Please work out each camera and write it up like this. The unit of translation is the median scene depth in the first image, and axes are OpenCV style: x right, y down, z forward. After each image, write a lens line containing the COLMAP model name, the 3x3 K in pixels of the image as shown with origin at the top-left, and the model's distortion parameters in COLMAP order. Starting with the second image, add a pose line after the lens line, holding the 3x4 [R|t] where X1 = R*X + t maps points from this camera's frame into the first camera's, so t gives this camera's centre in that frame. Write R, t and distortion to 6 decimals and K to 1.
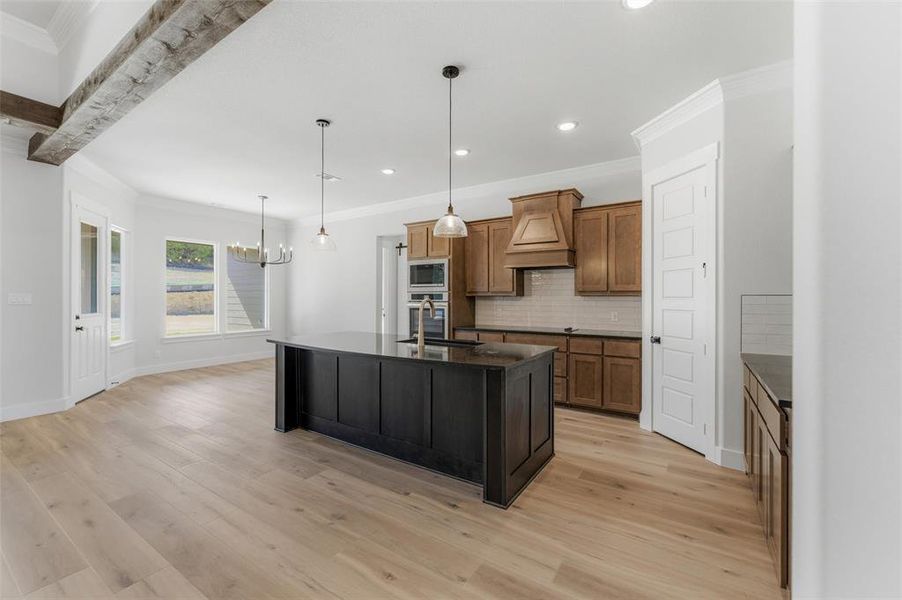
lens RADIAL K [[373.3, 0, 454.0], [0, 373.3, 296.5], [0, 0, 1]] dist [0.001173, 0.000286]
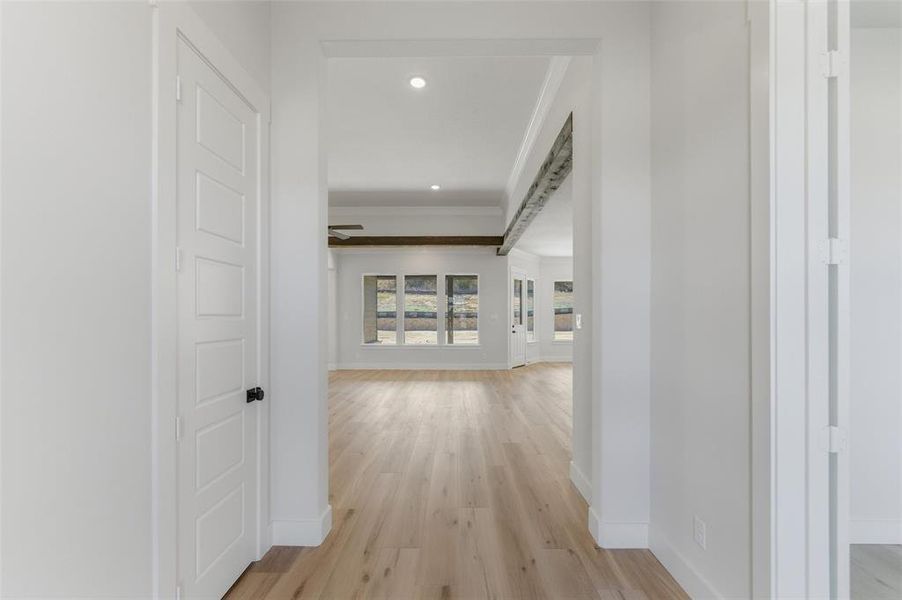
lens RADIAL K [[376.7, 0, 453.6], [0, 376.7, 312.1], [0, 0, 1]] dist [-0.001864, -0.000089]
pose [[0.539029, -0.010125, -0.842226, 0.726540], [0.001652, 0.999939, -0.010963, 0.000145], [0.842285, 0.004518, 0.539013, -0.508480]]
